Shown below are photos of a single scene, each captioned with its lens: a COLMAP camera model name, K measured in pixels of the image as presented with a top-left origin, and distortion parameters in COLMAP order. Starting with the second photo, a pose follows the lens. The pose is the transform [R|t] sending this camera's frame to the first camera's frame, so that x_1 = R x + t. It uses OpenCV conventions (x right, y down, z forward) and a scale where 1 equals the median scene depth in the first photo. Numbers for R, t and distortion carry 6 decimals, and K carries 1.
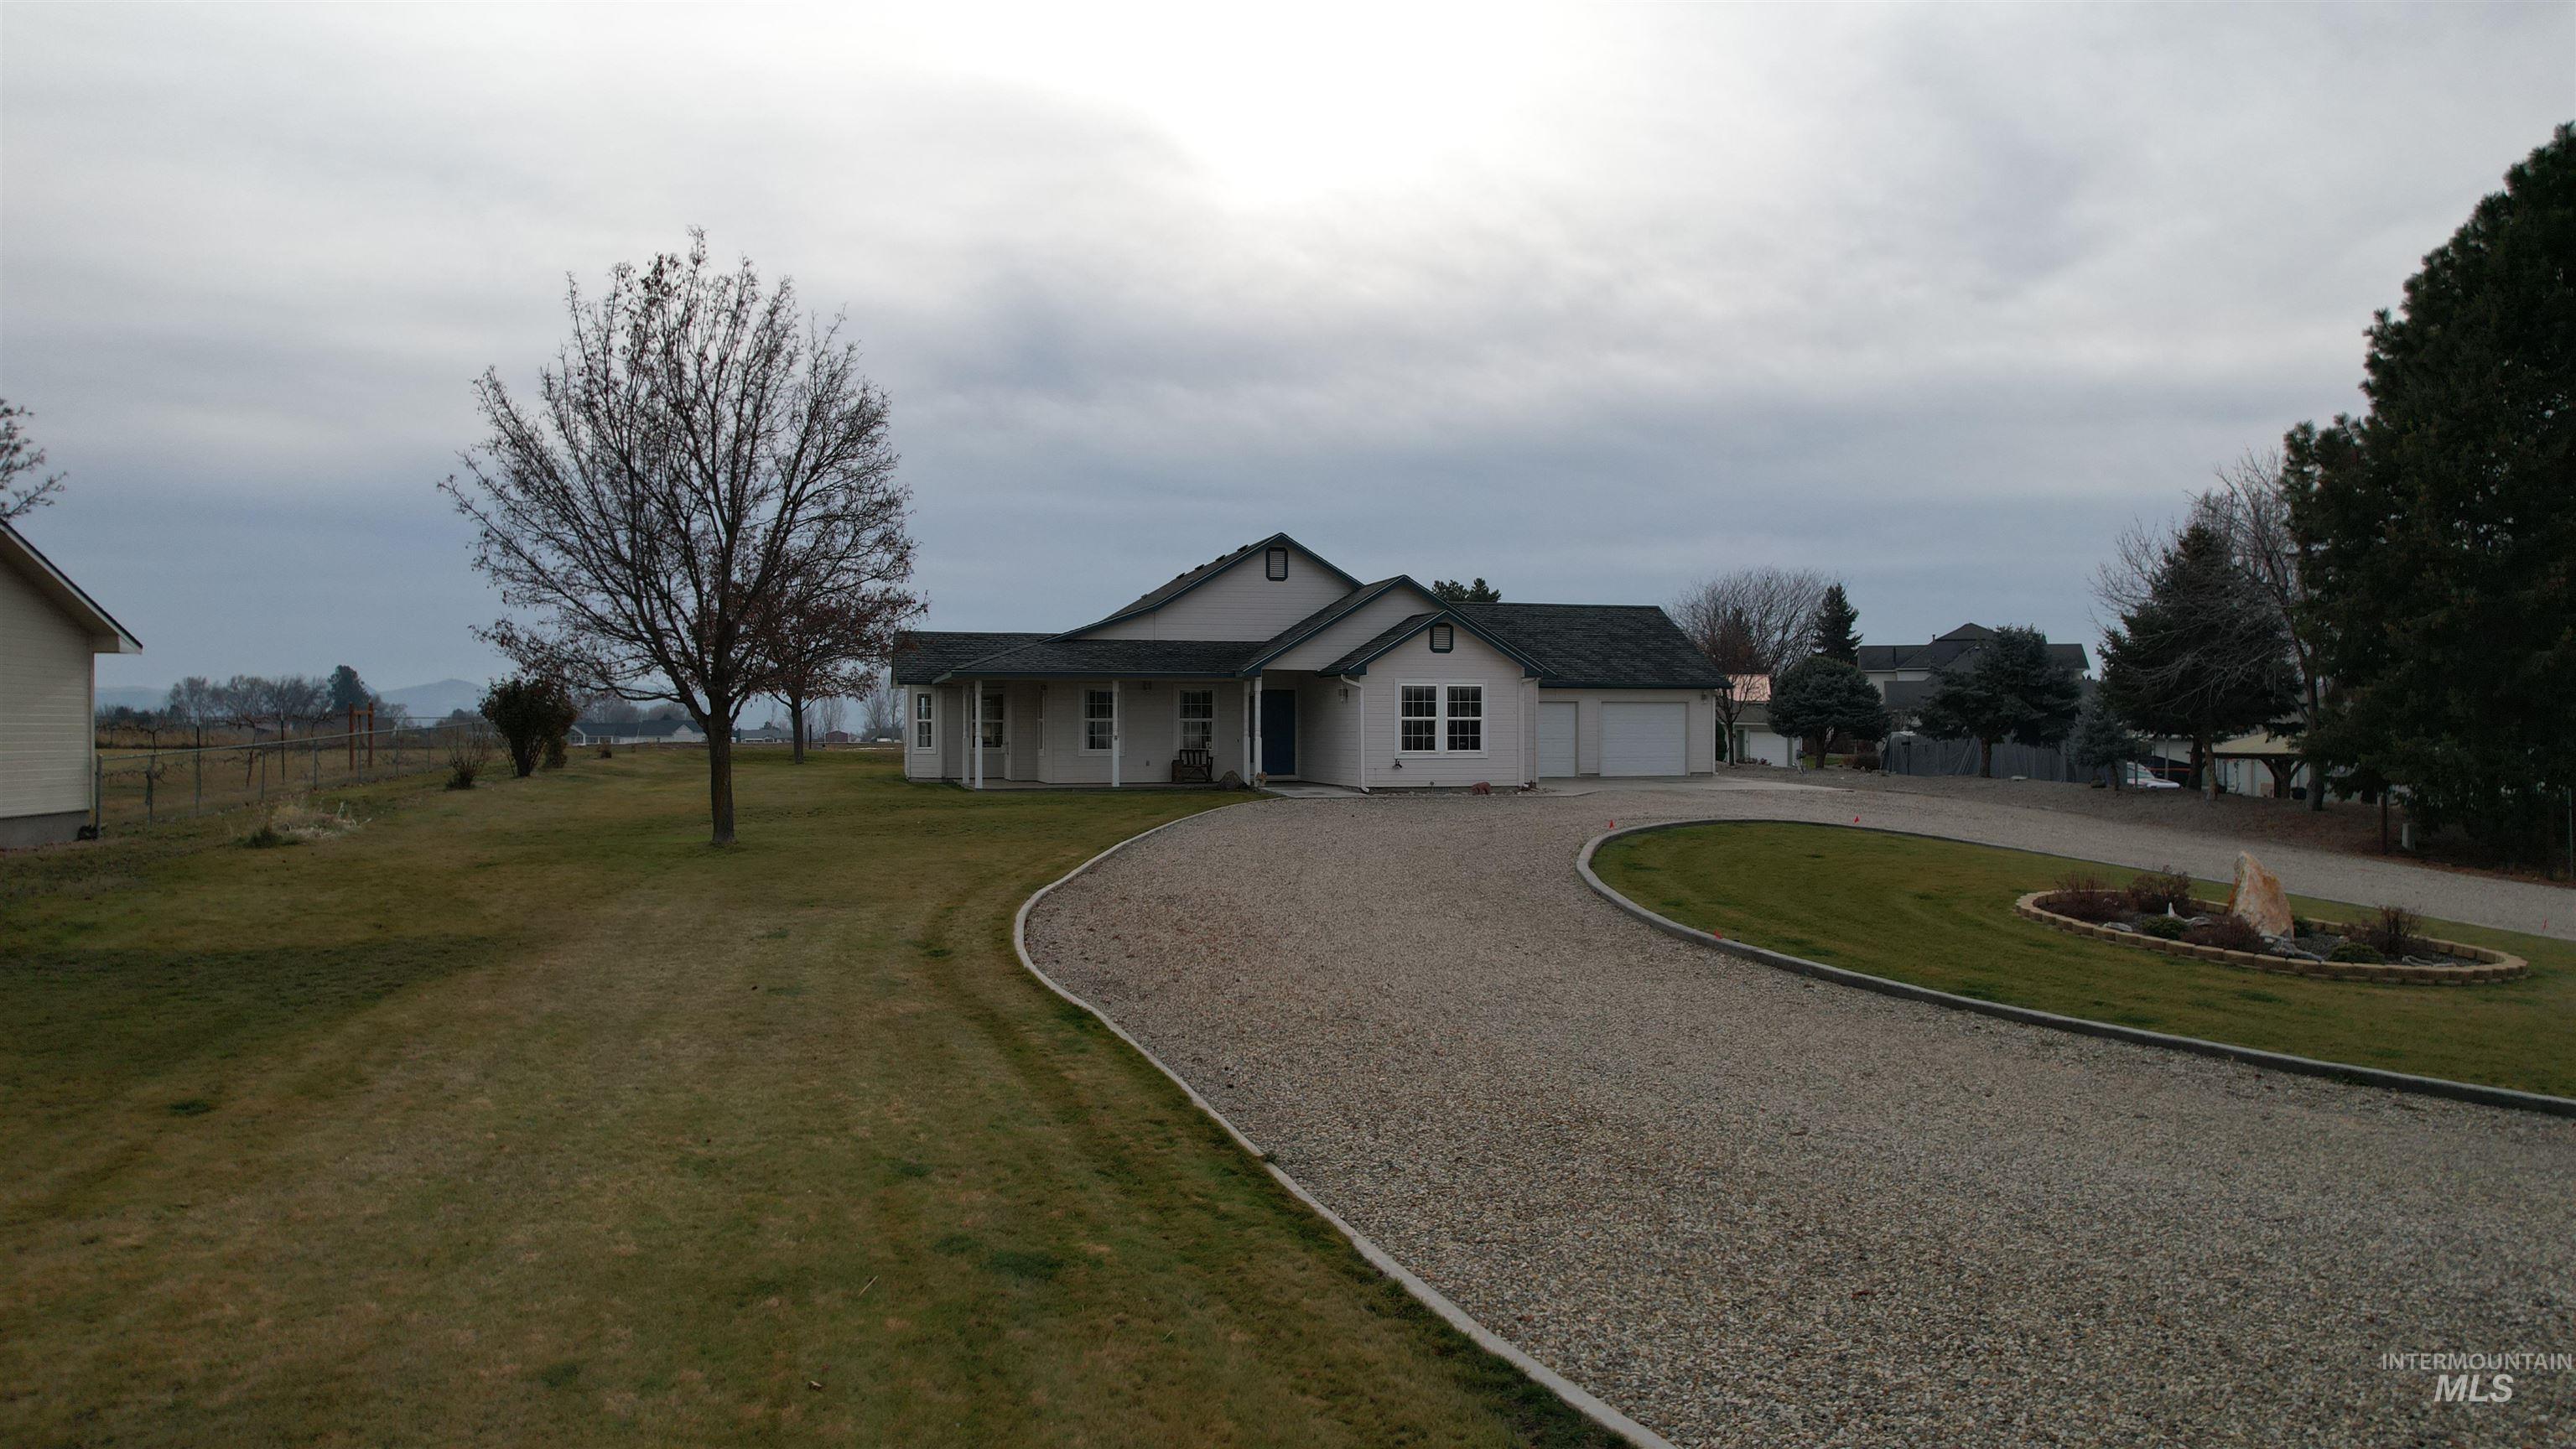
lens RADIAL K [[1651.5, 0, 1289.0], [0, 1651.5, 735.1], [0, 0, 1]] dist [-0.072789, 0.067508]
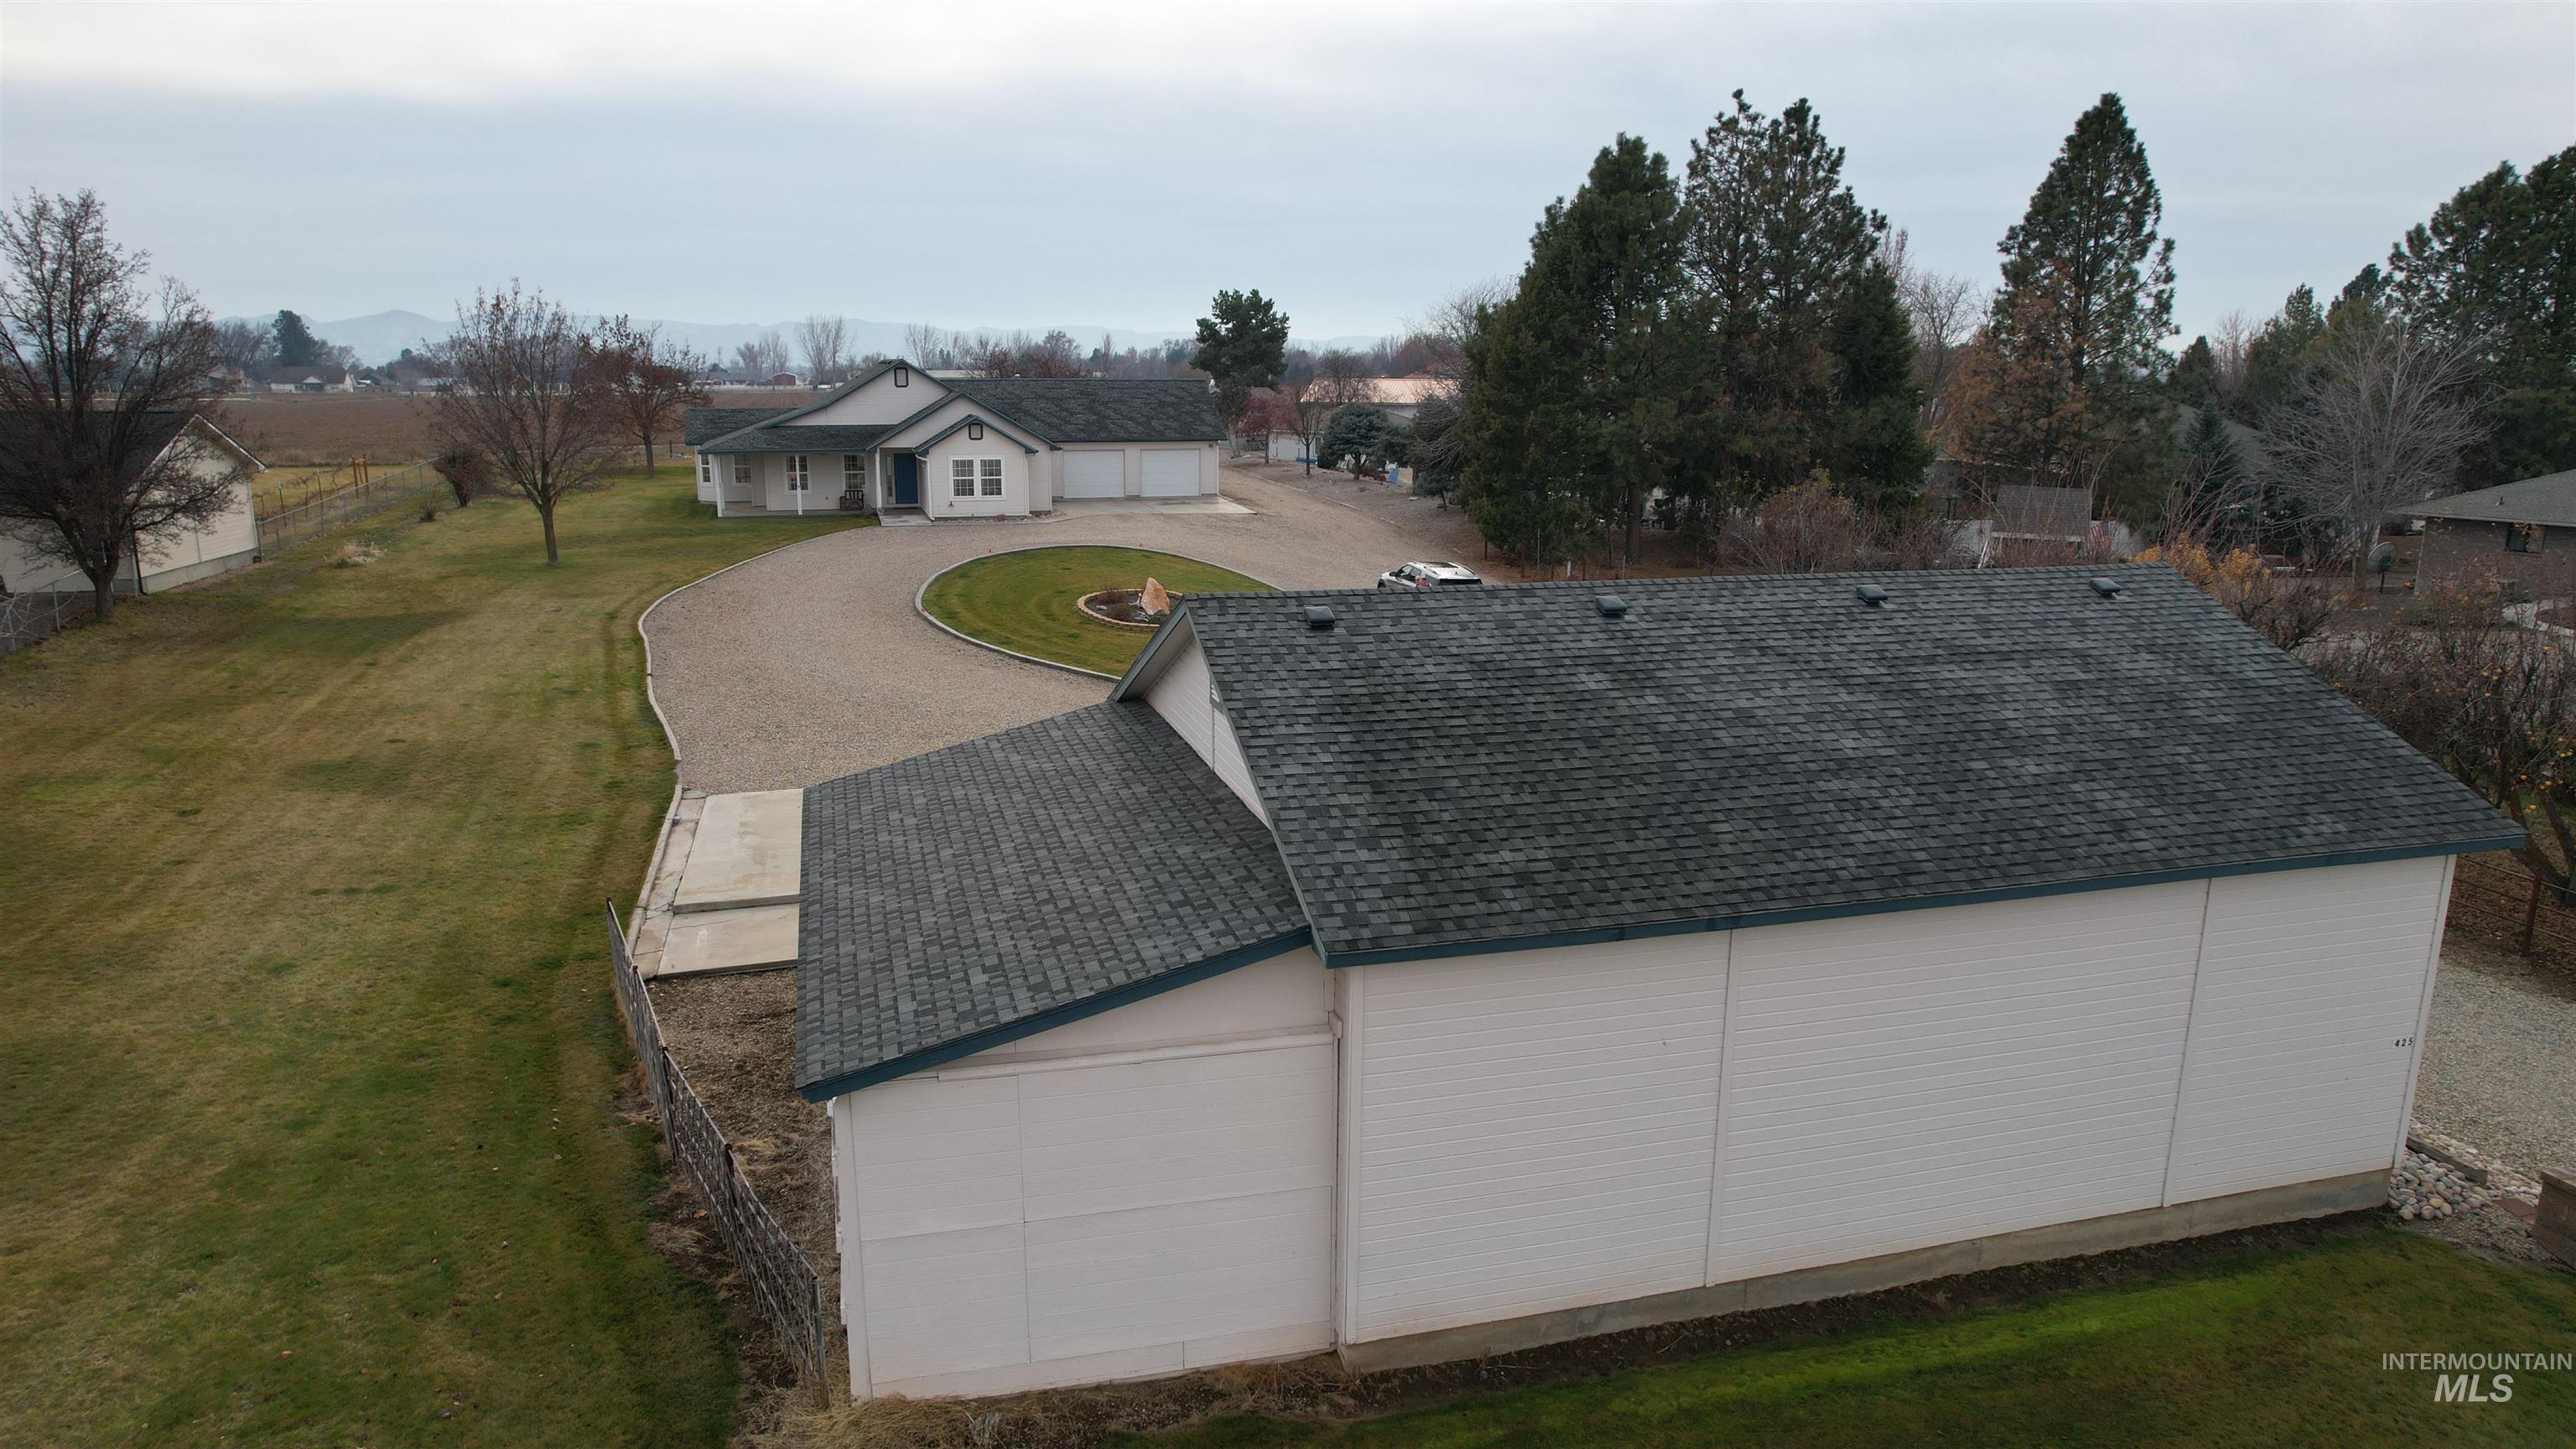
lens RADIAL K [[1651.5, 0, 1289.0], [0, 1651.5, 735.1], [0, 0, 1]] dist [-0.072789, 0.067508]
pose [[0.999866, 0.002199, 0.016237, 0.400264], [-0.005679, 0.976045, 0.217492, -0.126649], [-0.015370, -0.217555, 0.975927, -0.791307]]
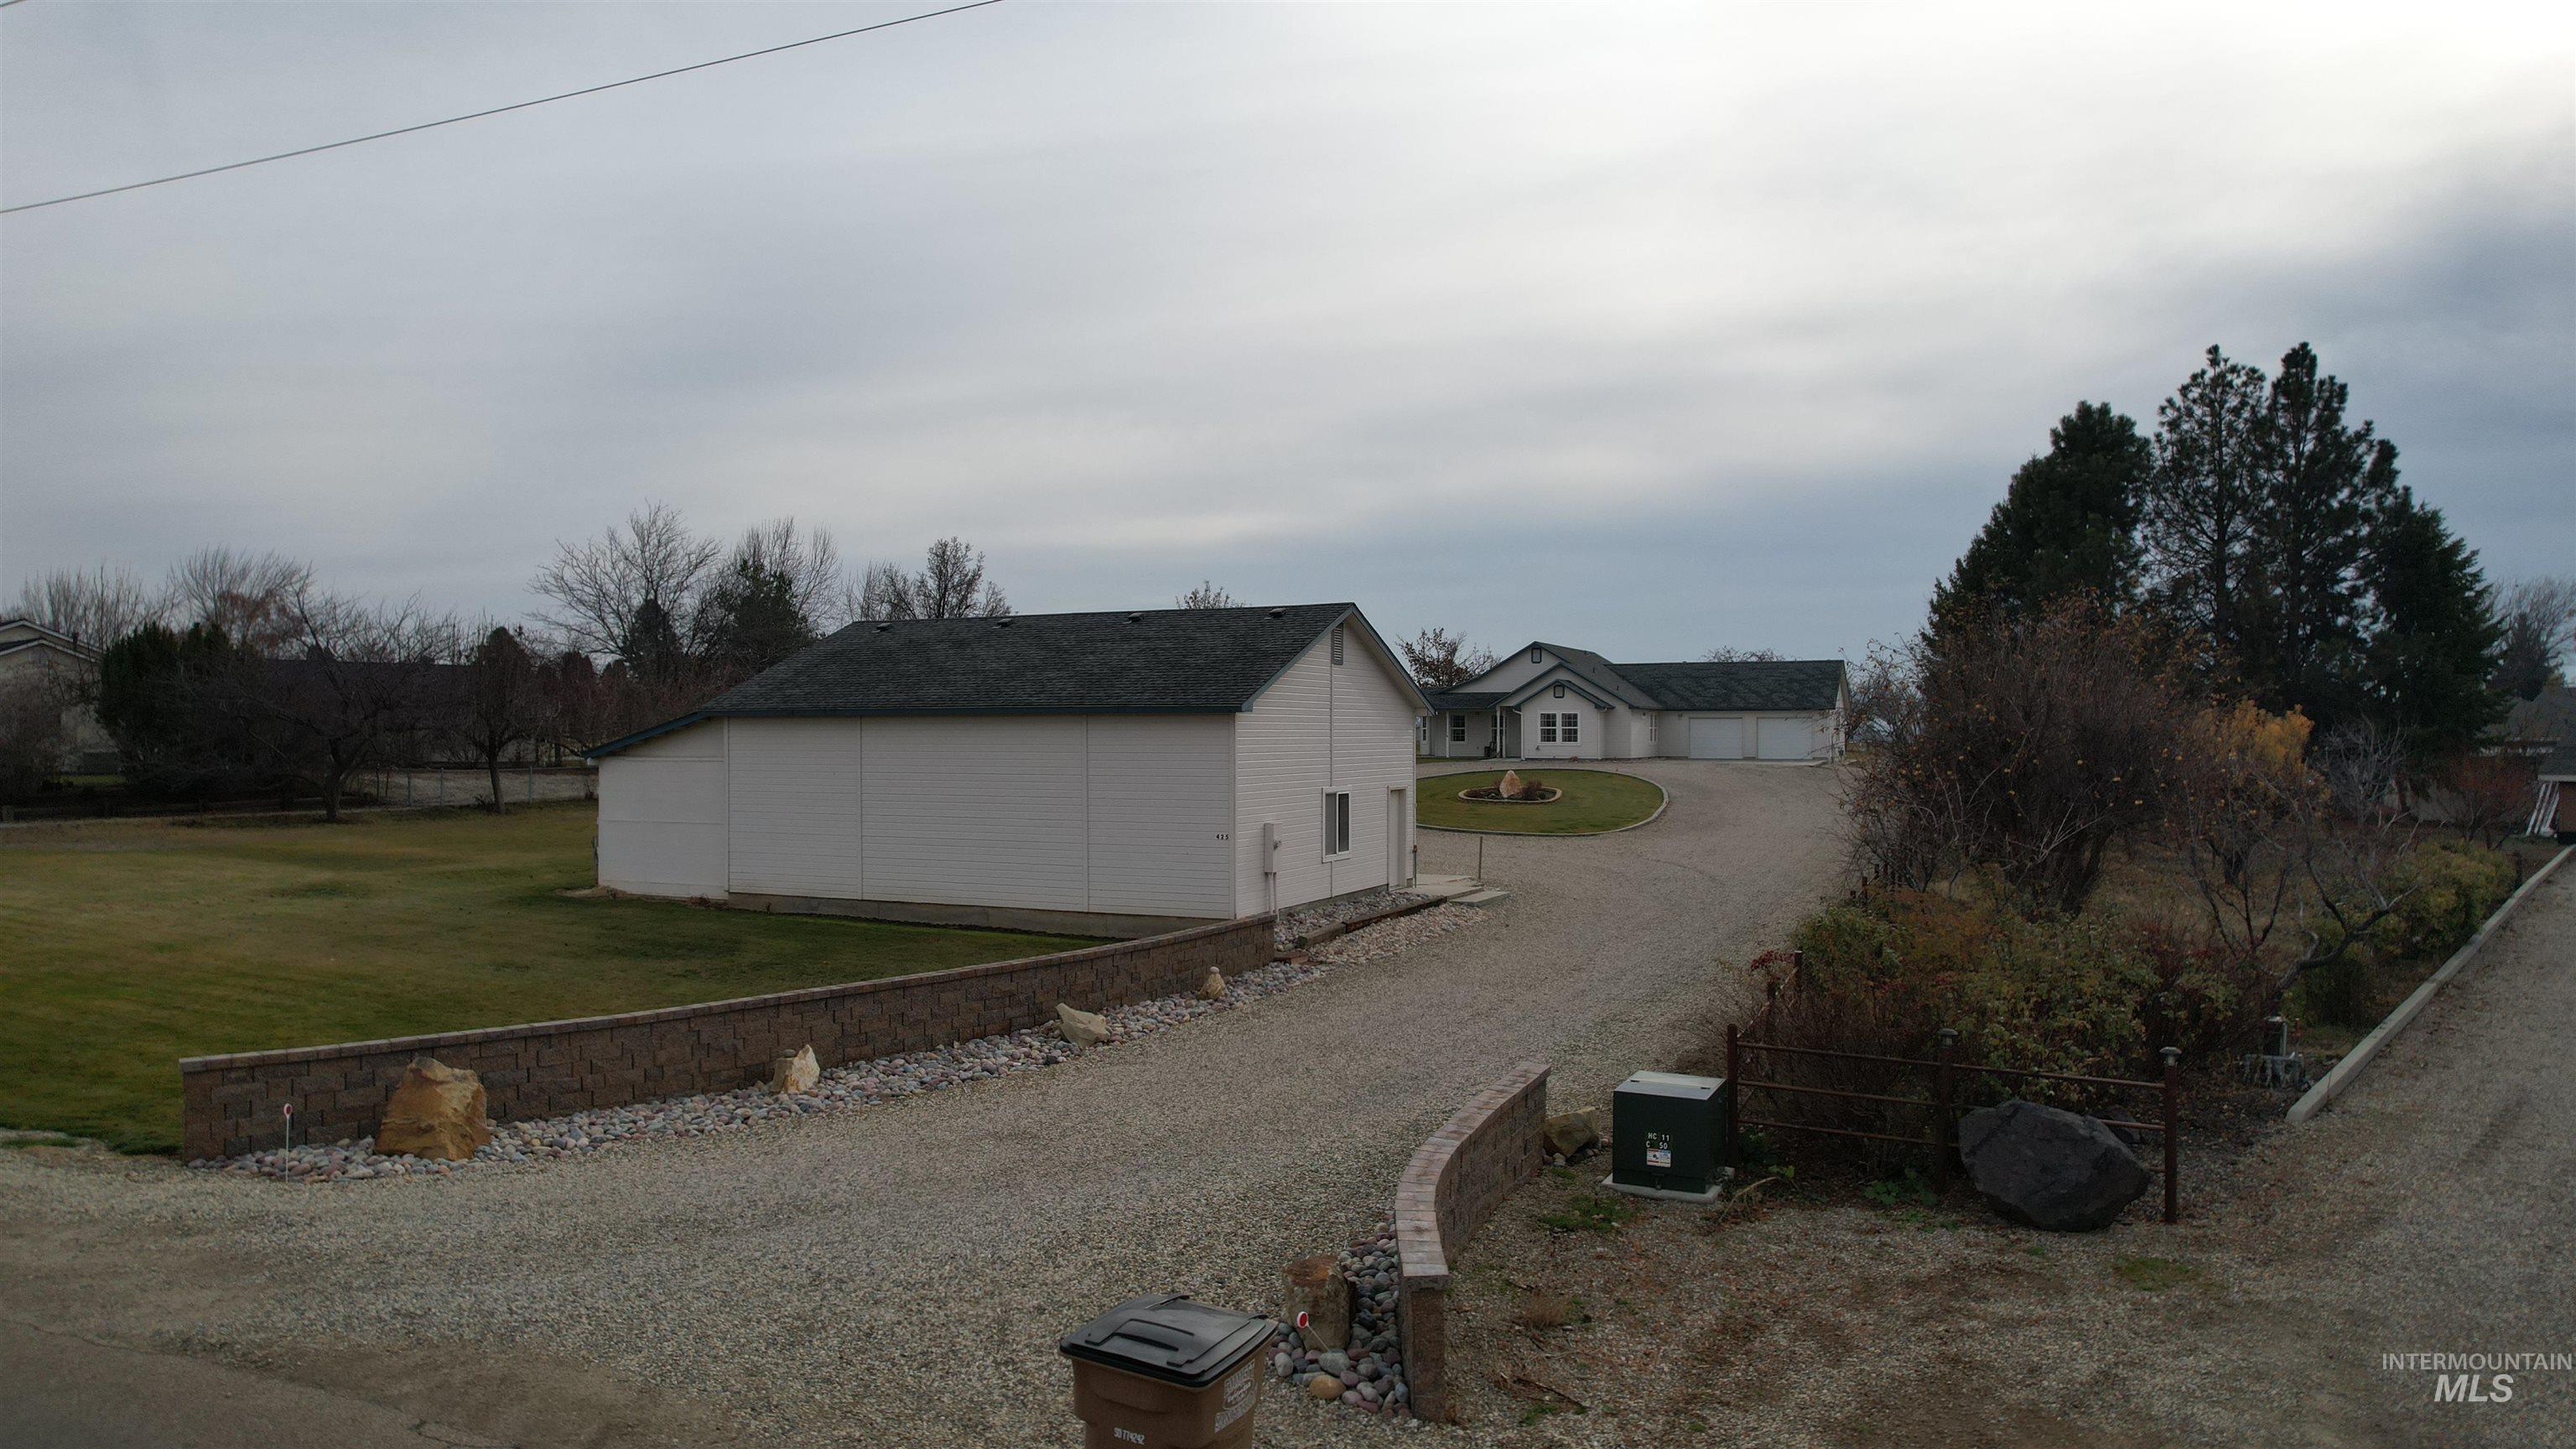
lens RADIAL K [[1651.3, 0, 1288.0], [0, 1651.3, 724.5], [0, 0, 1]] dist [-0.088776, 0.102000]
pose [[0.774889, -0.001692, -0.632096, 1.216320], [-0.004430, 0.999957, -0.008107, 0.005411], [0.632082, 0.009082, 0.774848, -0.953093]]
